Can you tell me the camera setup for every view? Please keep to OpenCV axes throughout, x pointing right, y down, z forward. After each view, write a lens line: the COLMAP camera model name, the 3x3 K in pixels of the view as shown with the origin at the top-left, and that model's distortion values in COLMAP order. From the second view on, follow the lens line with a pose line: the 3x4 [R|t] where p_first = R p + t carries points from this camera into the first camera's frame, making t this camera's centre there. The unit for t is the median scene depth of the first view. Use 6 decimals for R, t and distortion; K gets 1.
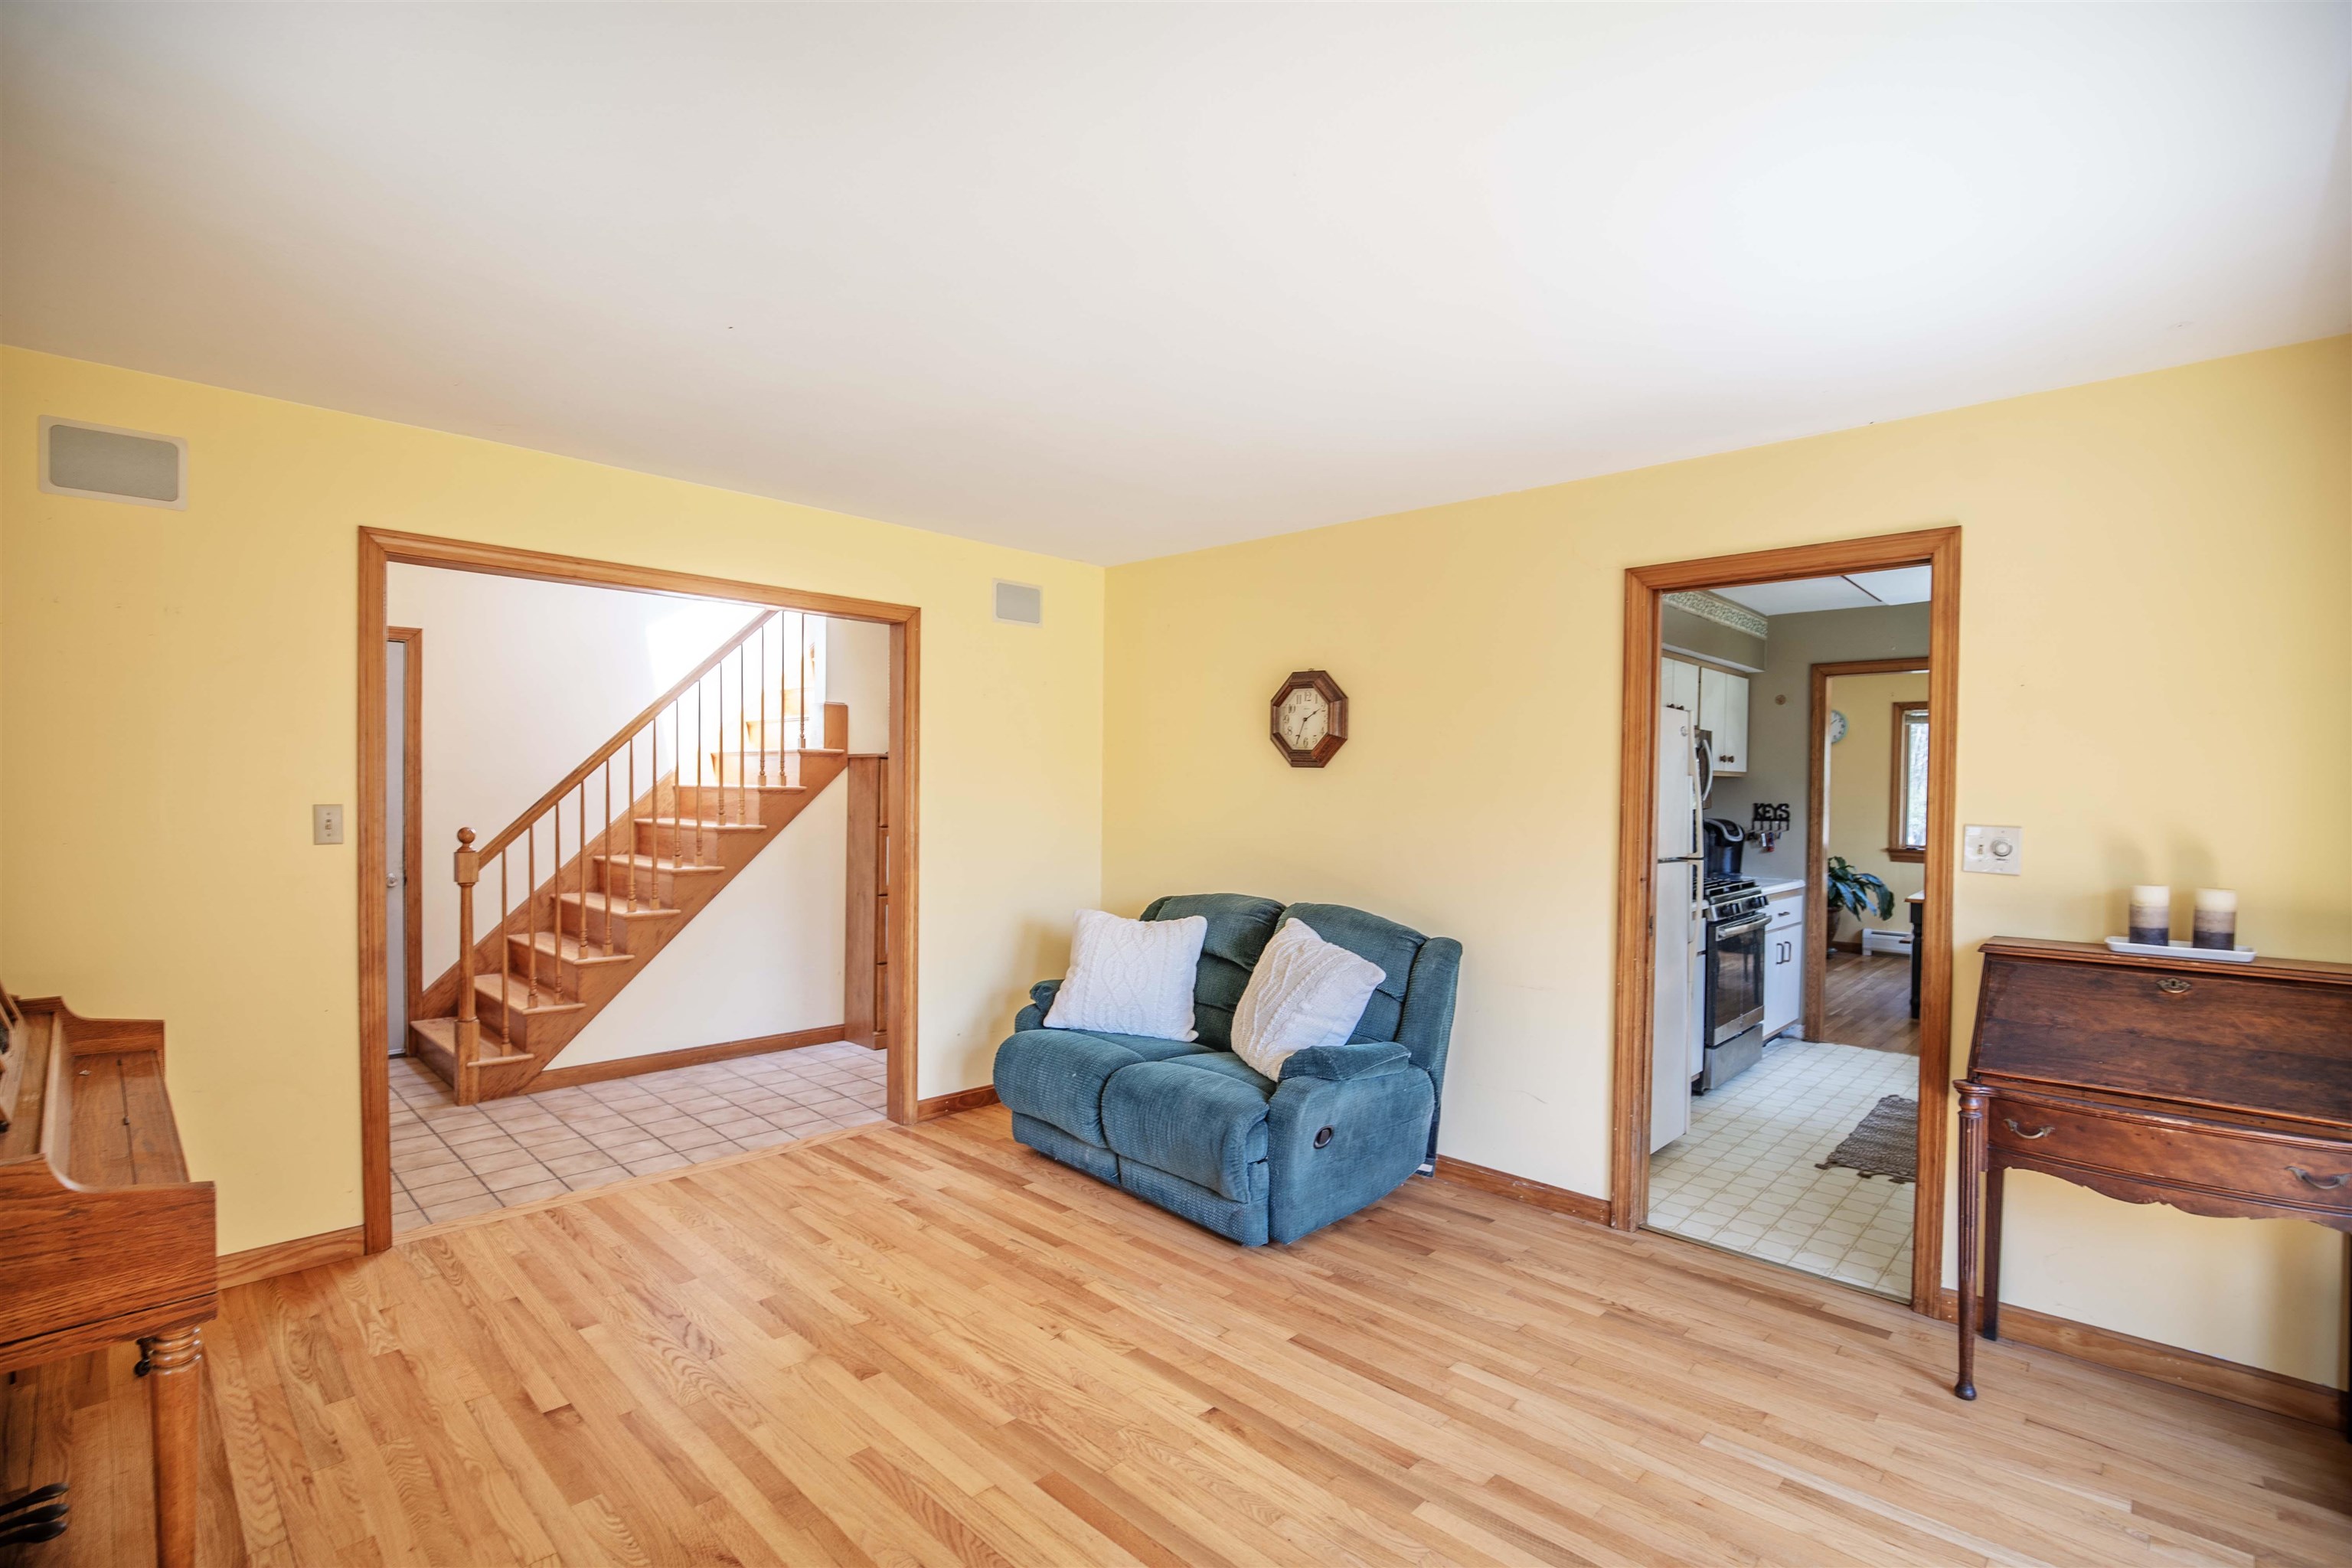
lens RADIAL K [[1071.0, 0, 1170.0], [0, 1071.0, 803.1], [0, 0, 1]] dist [-0.039193, 0.009021]
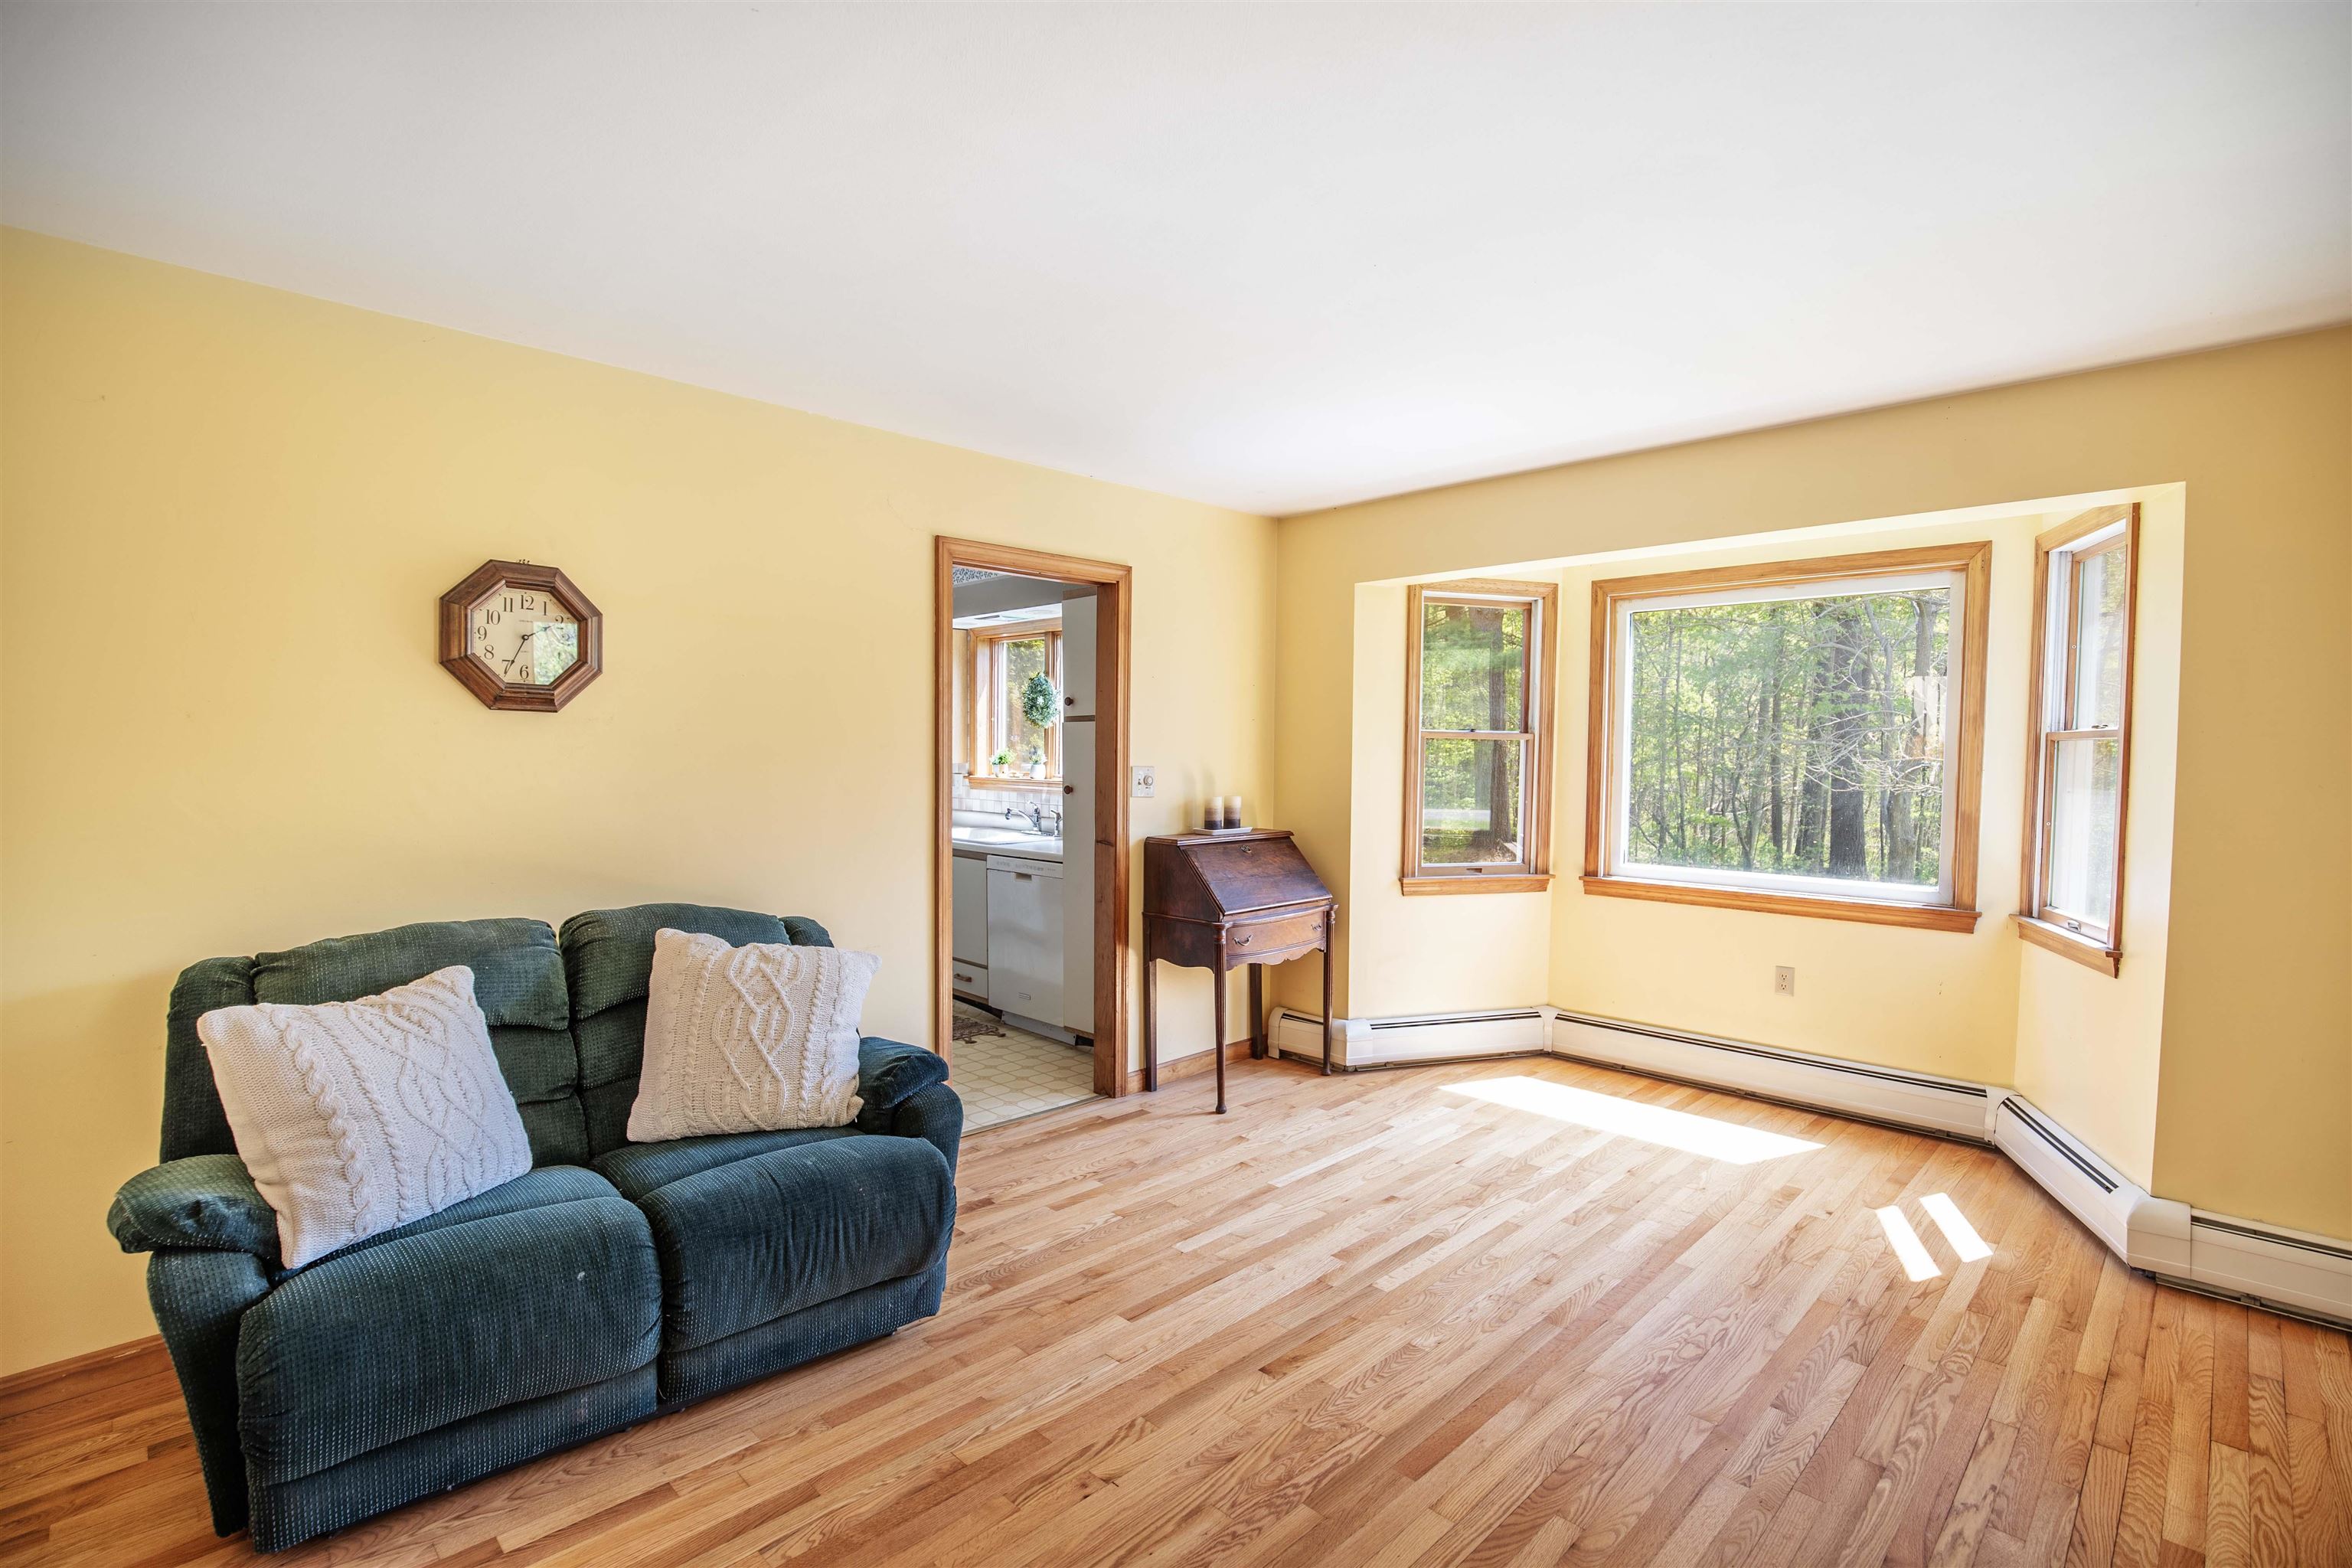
lens RADIAL K [[1083.7, 0, 1175.8], [0, 1083.7, 800.1], [0, 0, 1]] dist [-0.028352, 0.001578]
pose [[0.022857, -0.057625, 0.998077, -0.816431], [0.008758, 0.998311, 0.057438, -0.020668], [-0.999700, 0.007429, 0.023323, 0.912638]]
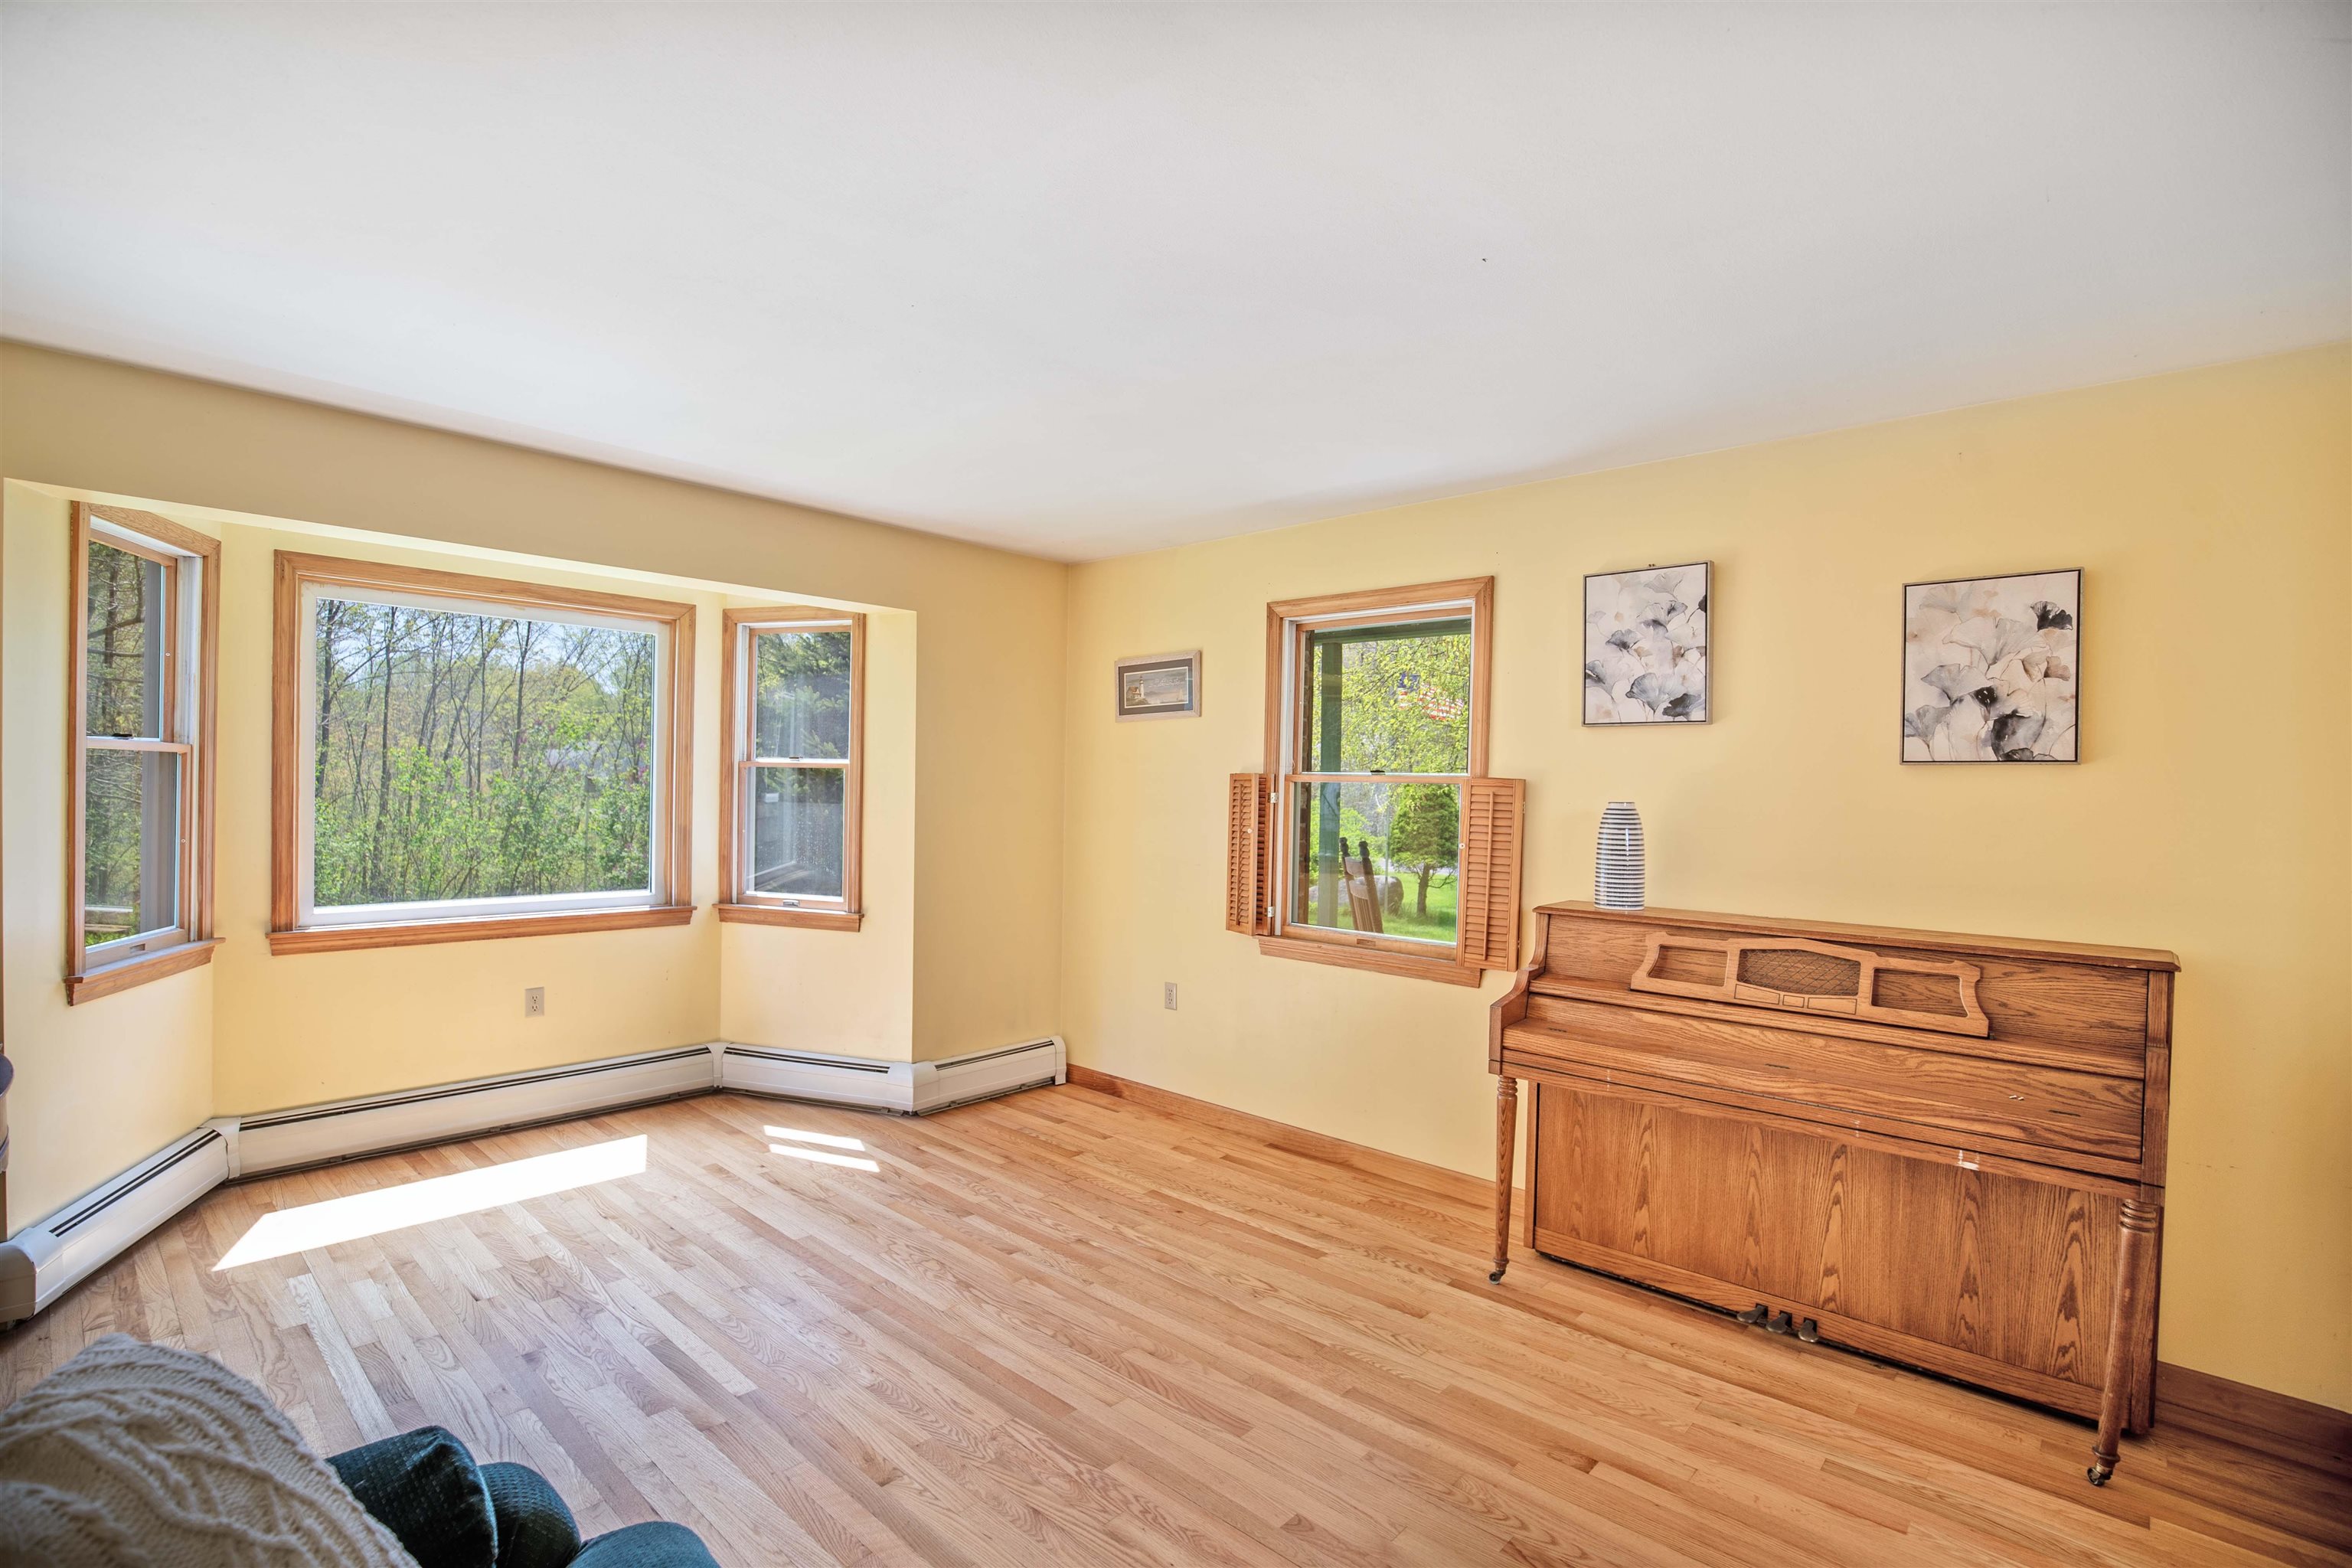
lens RADIAL K [[1083.7, 0, 1175.8], [0, 1083.7, 800.1], [0, 0, 1]] dist [-0.028352, 0.001578]
pose [[-0.999247, -0.032315, -0.021489, -0.144421], [-0.032948, 0.999013, 0.029799, -0.032098], [0.020505, 0.030484, -0.999325, 1.633187]]
